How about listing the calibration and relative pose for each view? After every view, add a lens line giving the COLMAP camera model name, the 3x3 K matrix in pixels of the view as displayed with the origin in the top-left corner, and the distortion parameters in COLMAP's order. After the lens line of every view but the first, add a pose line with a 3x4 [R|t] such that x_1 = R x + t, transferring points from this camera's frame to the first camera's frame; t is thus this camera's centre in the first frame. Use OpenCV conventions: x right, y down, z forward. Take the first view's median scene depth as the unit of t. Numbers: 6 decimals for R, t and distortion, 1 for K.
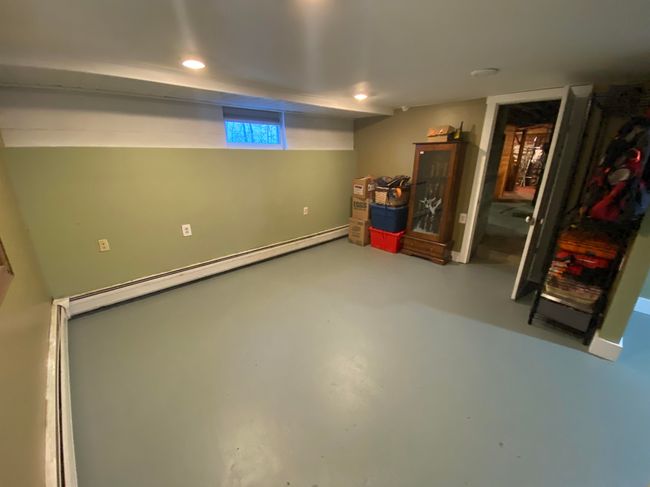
lens RADIAL K [[264.3, 0, 323.3], [0, 264.3, 245.8], [0, 0, 1]] dist [0.024731, -0.019201]
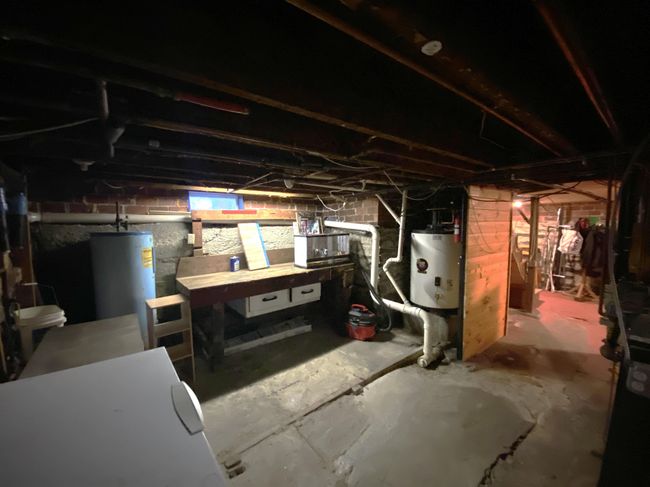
lens RADIAL K [[264.3, 0, 323.3], [0, 264.3, 245.8], [0, 0, 1]] dist [0.024731, -0.019201]
pose [[0.996764, 0.002219, -0.080348, 0.339596], [-0.020803, 0.972681, -0.231210, -0.187310], [0.077640, 0.232134, 0.969580, 0.425326]]
